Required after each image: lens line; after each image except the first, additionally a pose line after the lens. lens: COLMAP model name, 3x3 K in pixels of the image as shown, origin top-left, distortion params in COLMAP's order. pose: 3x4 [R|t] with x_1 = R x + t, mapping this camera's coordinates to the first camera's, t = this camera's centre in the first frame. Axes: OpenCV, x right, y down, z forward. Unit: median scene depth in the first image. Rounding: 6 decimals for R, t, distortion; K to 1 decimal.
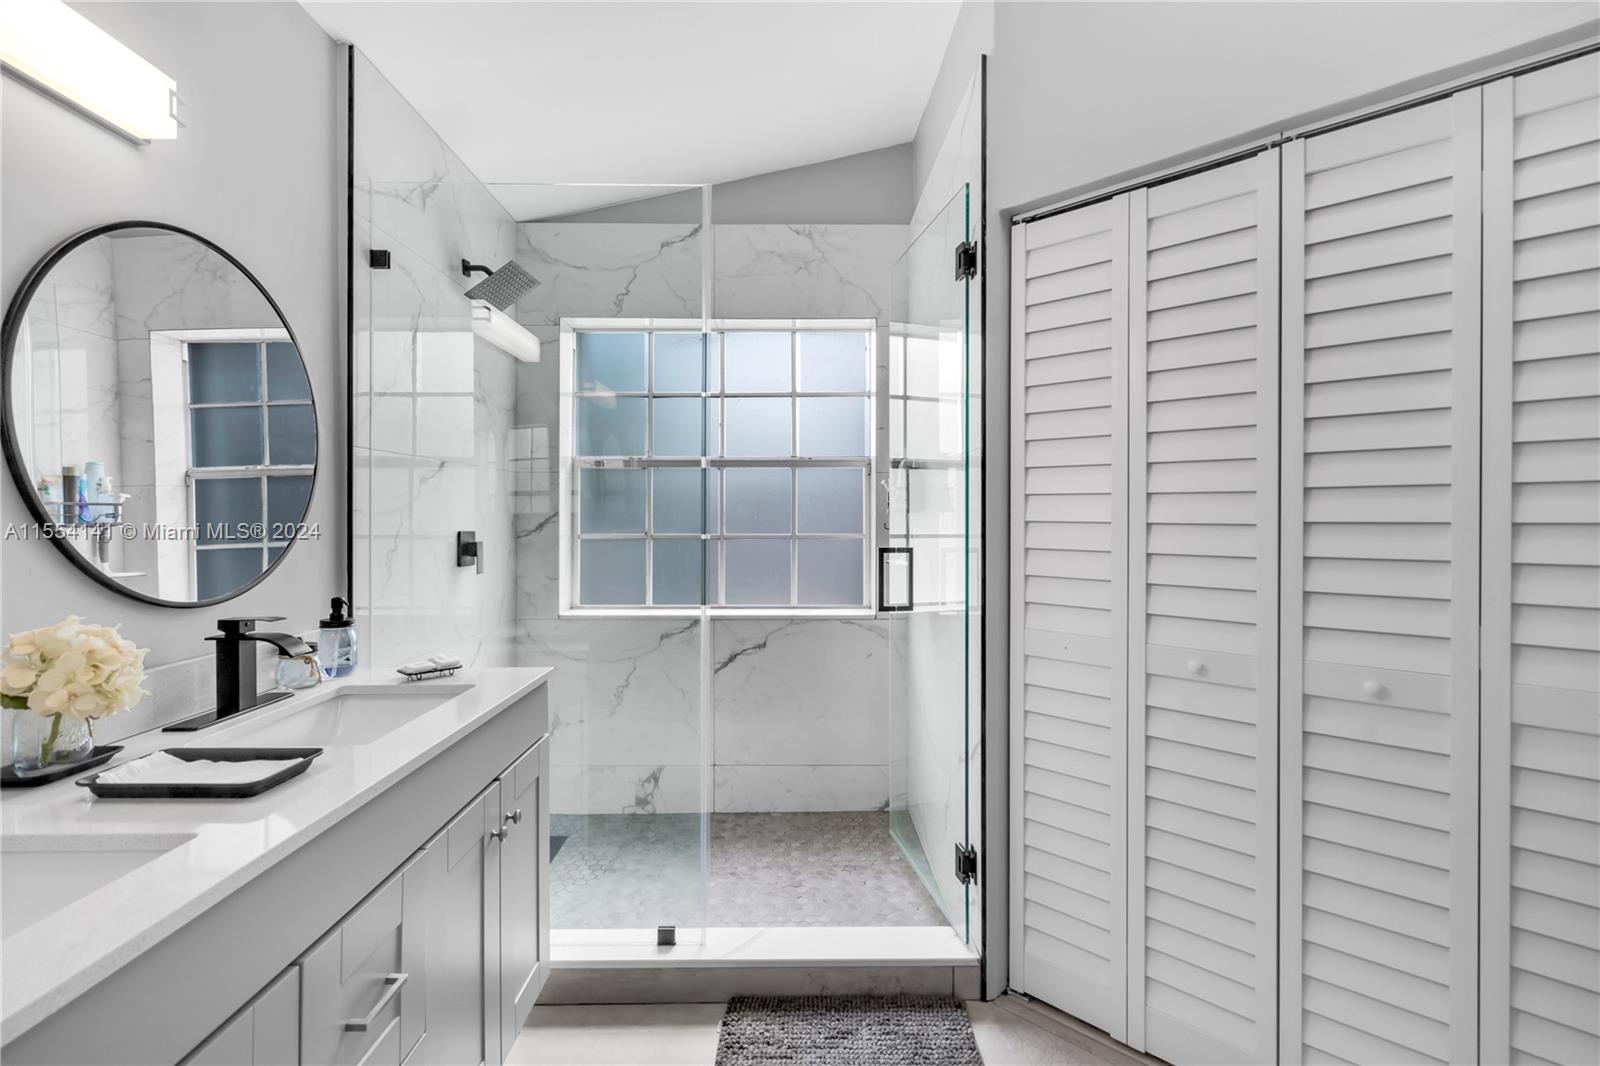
lens RADIAL K [[737.9, 0, 798.9], [0, 737.9, 518.0], [0, 0, 1]] dist [-0.005441, 0.000505]
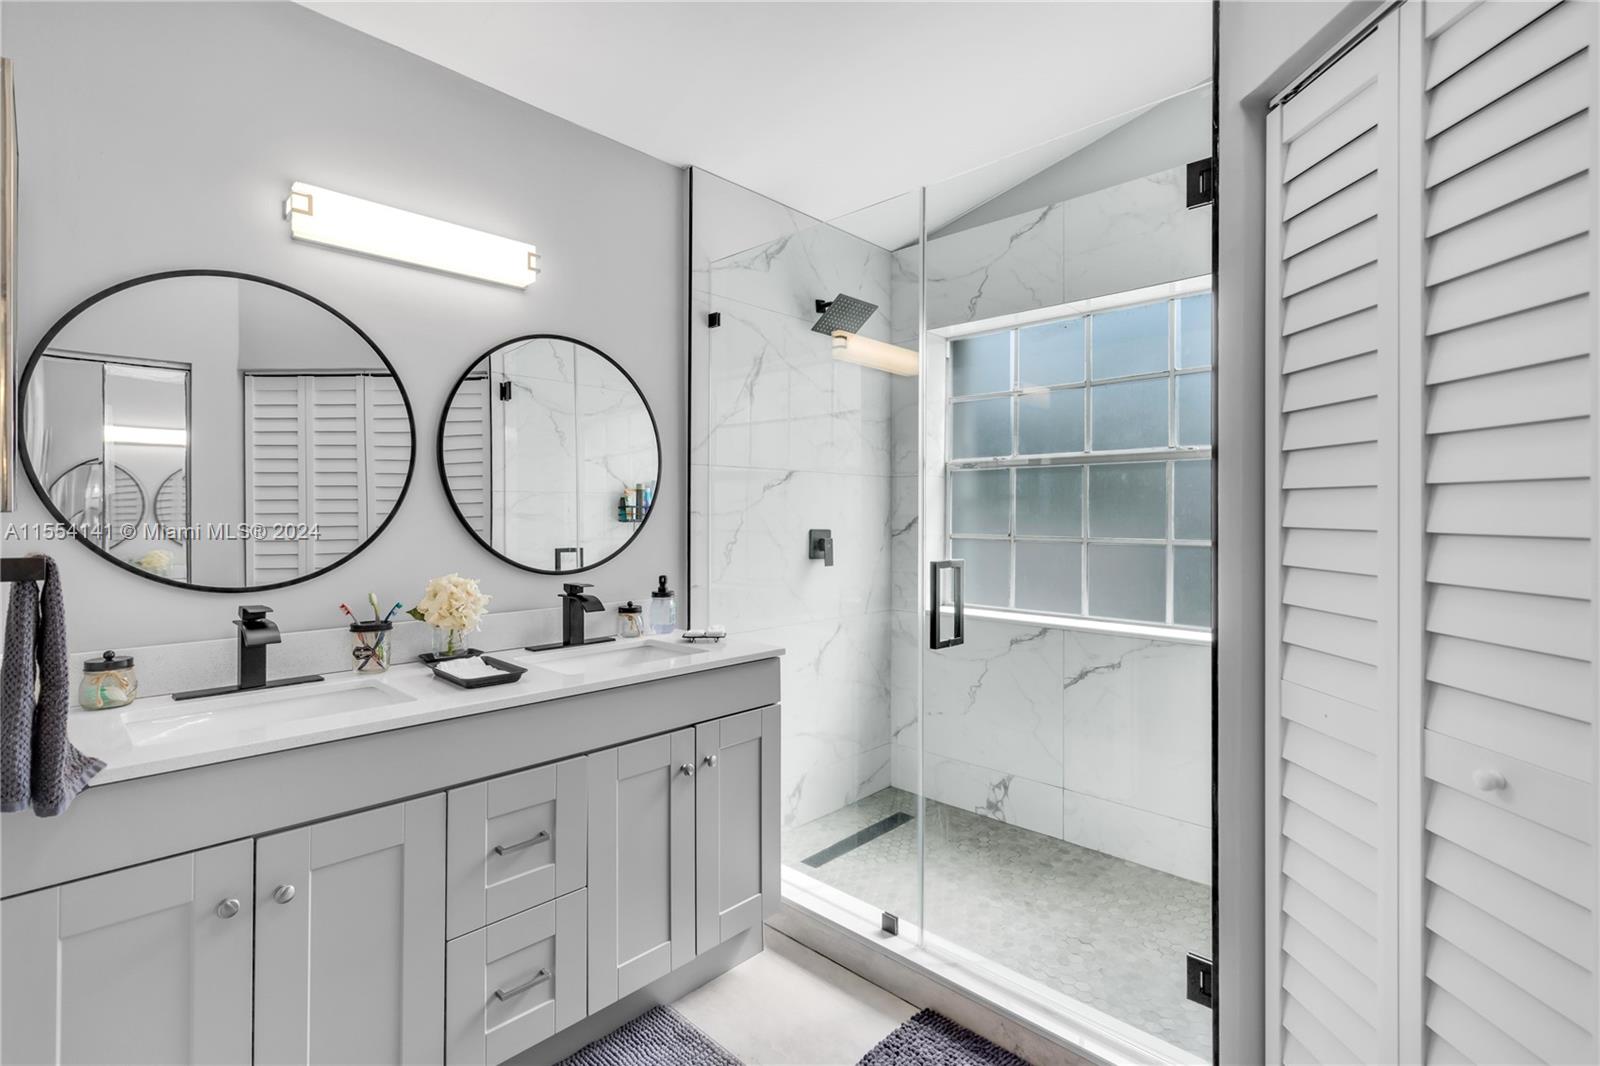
lens RADIAL K [[740.6, 0, 798.4], [0, 740.6, 515.1], [0, 0, 1]] dist [-0.001667, 0.000305]
pose [[0.711273, 0.002820, -0.702910, 0.362371], [-0.005235, 0.999985, -0.001285, -0.003507], [0.702896, 0.004594, 0.711278, 0.132569]]
